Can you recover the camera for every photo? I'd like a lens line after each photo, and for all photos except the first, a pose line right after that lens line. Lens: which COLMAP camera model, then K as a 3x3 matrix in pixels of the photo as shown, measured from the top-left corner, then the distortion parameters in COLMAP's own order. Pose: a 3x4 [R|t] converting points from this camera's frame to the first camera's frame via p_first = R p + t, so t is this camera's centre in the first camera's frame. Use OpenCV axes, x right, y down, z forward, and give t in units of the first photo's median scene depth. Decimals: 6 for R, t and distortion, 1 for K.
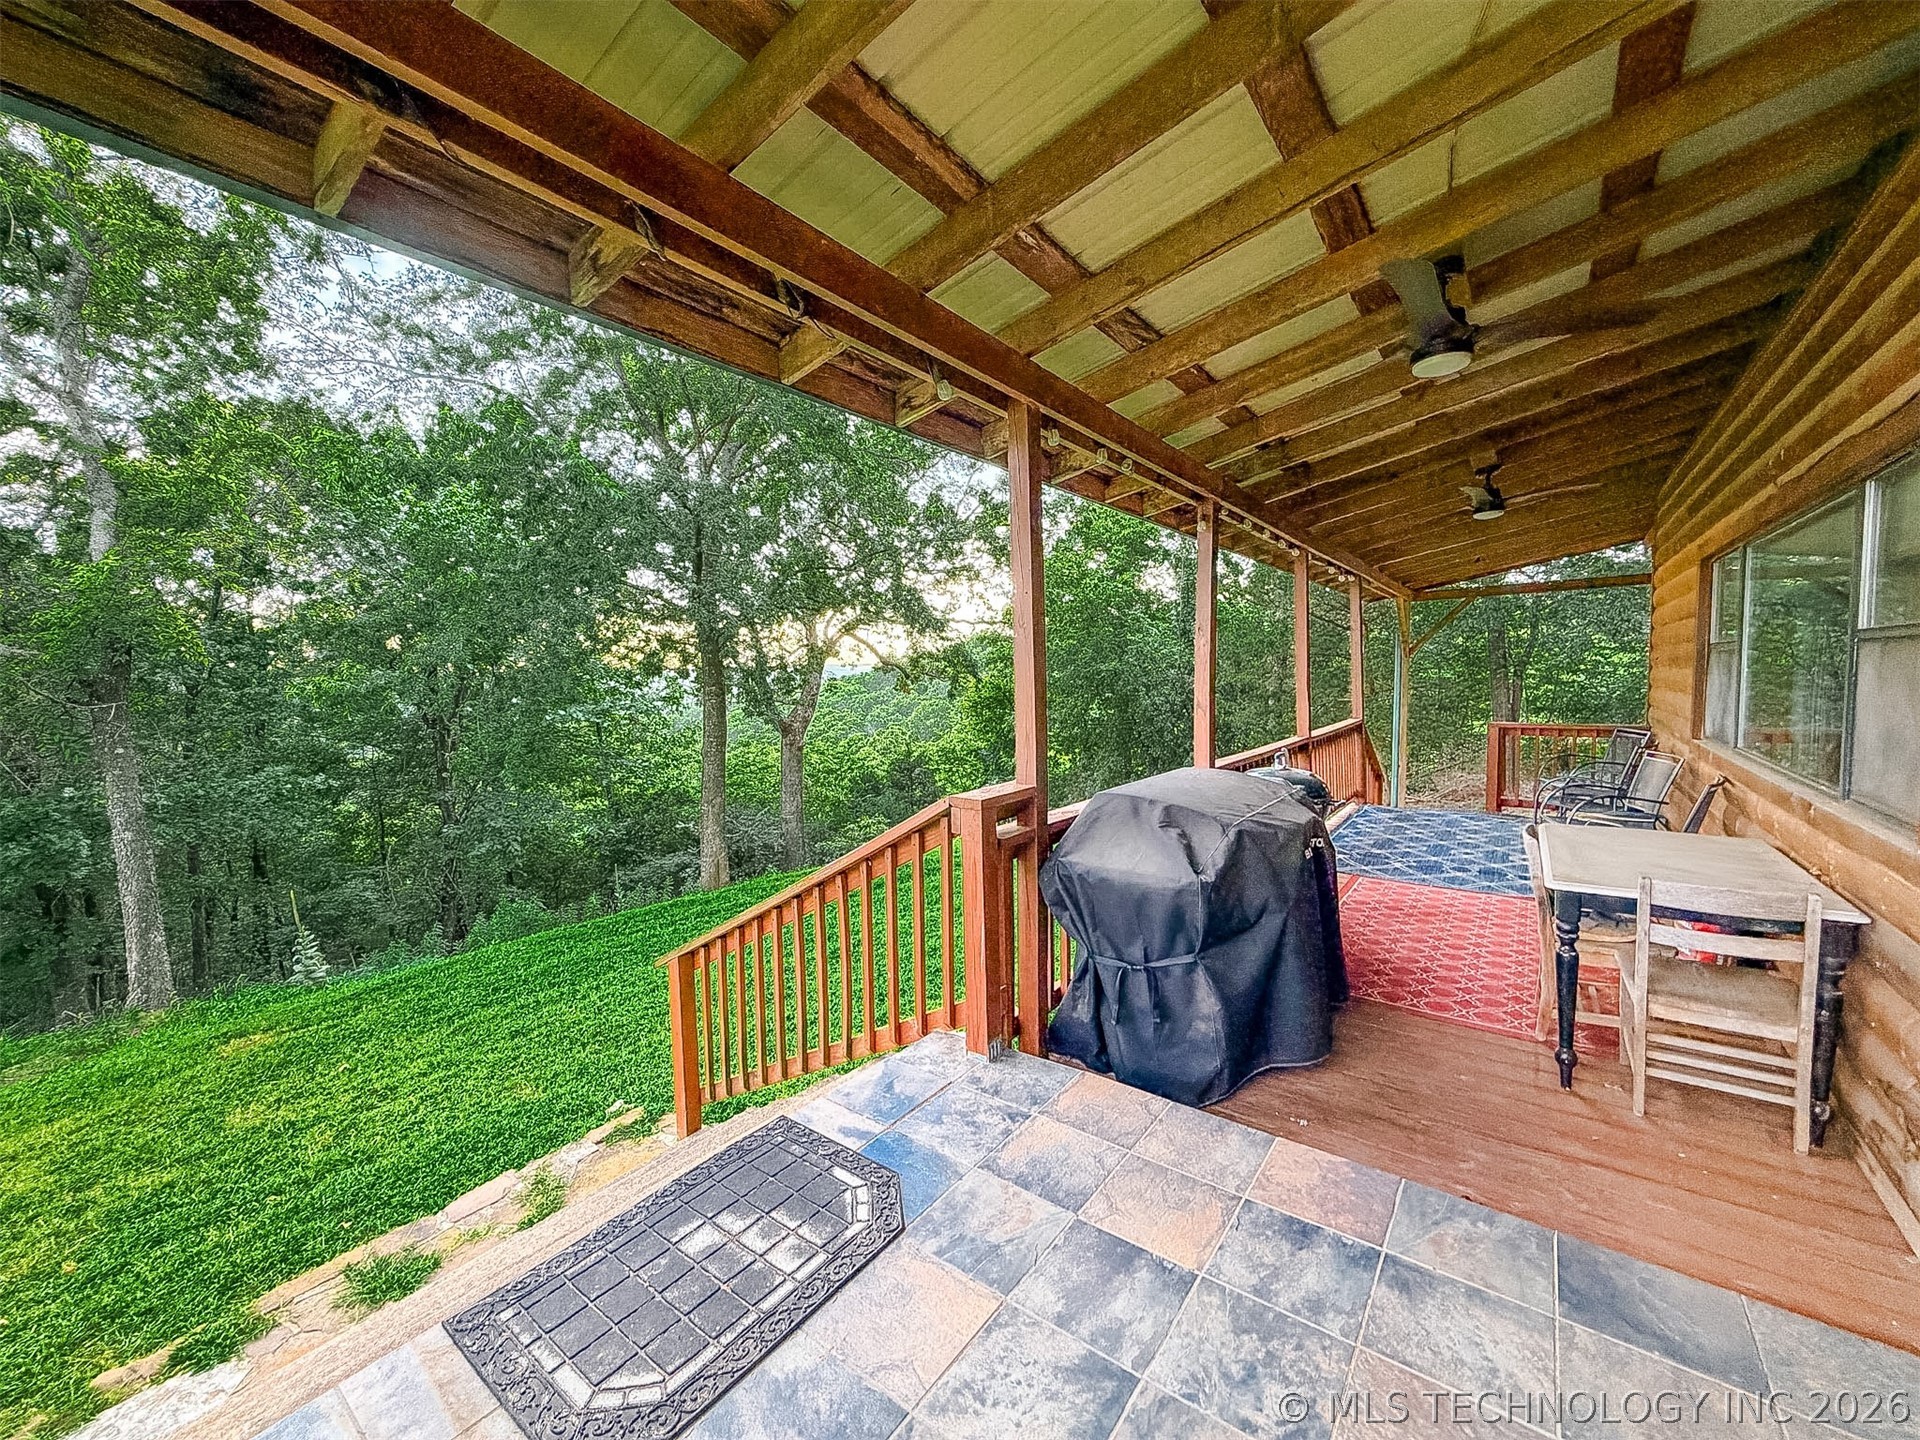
lens RADIAL K [[809.4, 0, 931.7], [0, 809.4, 722.2], [0, 0, 1]] dist [0.003714, 0.000117]
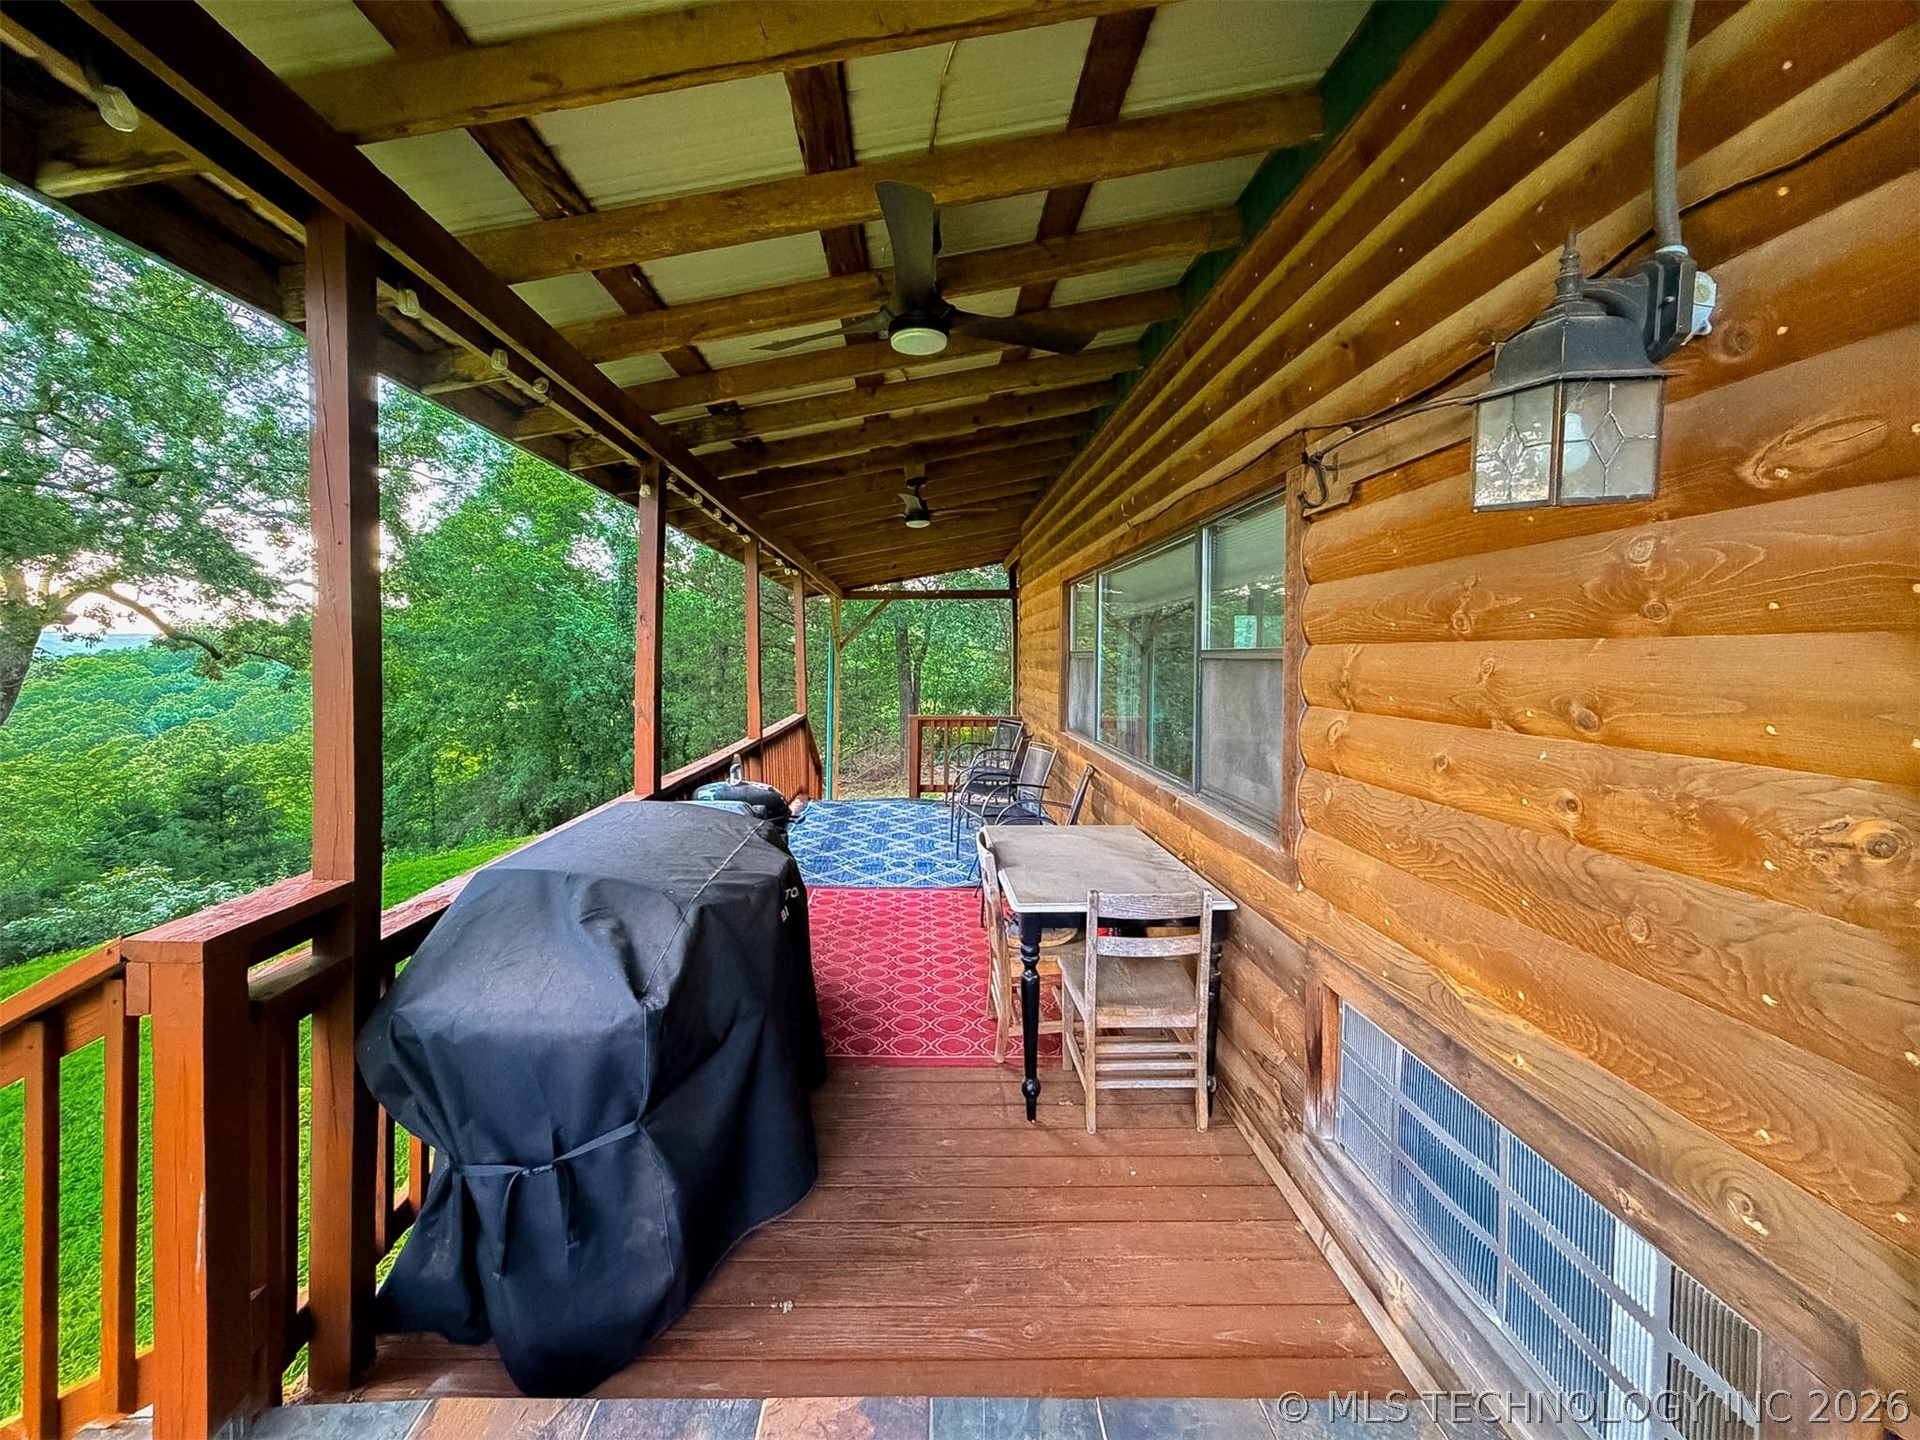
lens RADIAL K [[815.7, 0, 954.8], [0, 815.7, 659.4], [0, 0, 1]] dist [-0.000088, 0.000536]
pose [[0.771269, 0.020357, 0.636183, 0.085841], [0.016501, 0.998513, -0.051955, -0.039392], [-0.636295, 0.050568, 0.769787, 0.276183]]
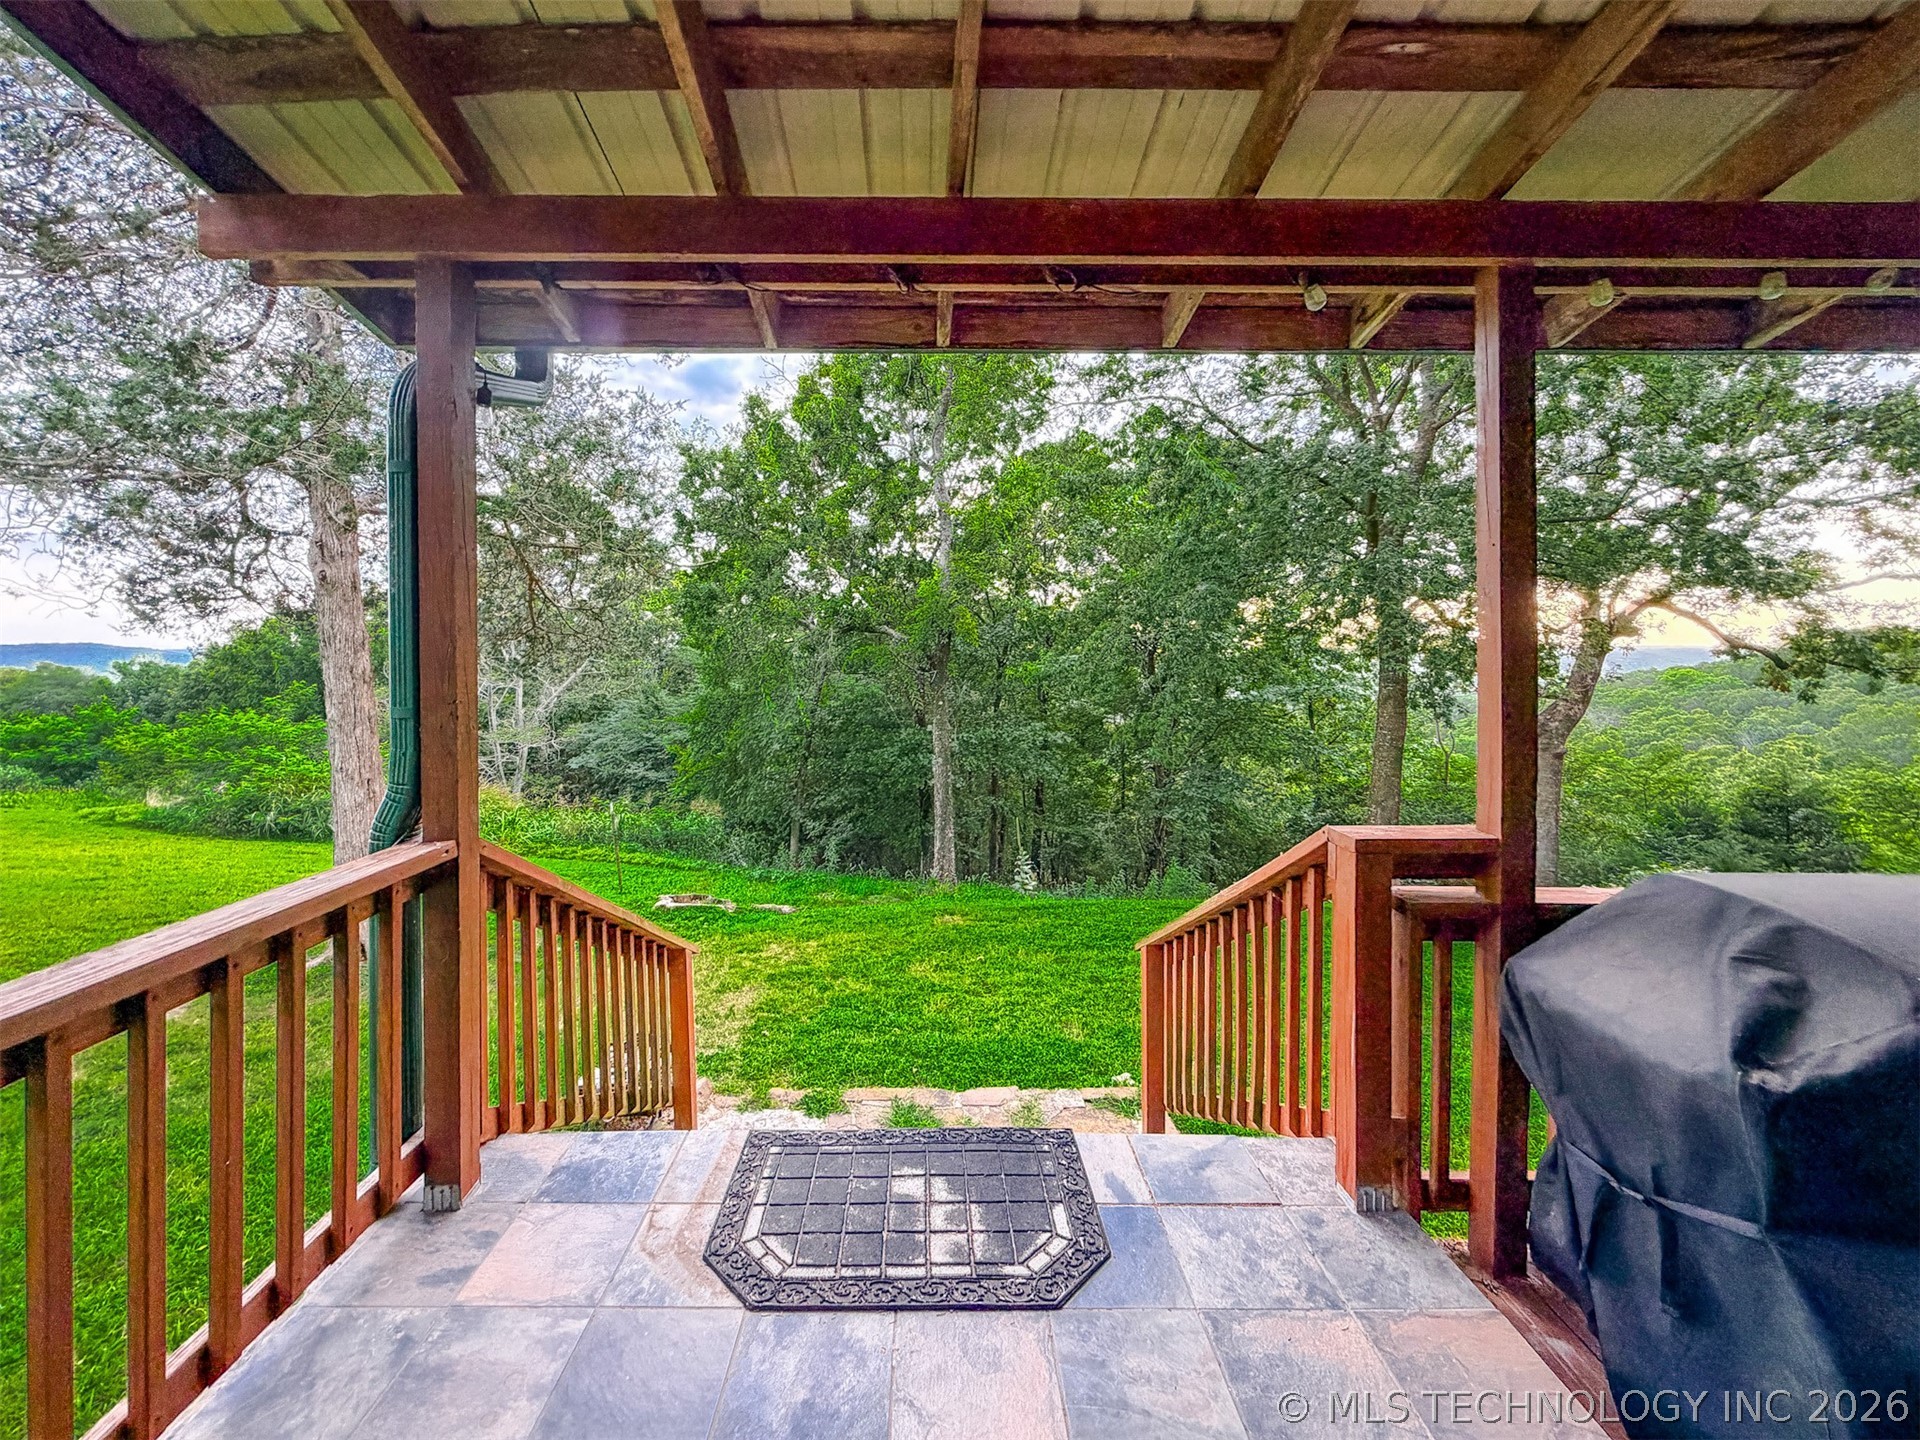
lens RADIAL K [[783.9, 0, 872.9], [0, 783.9, 667.1], [0, 0, 1]] dist [0.002004, 0.000487]
pose [[0.585568, 0.025393, -0.810225, 0.339594], [-0.060133, 0.998116, -0.012178, -0.020757], [0.808390, 0.055852, 0.585992, 0.209888]]
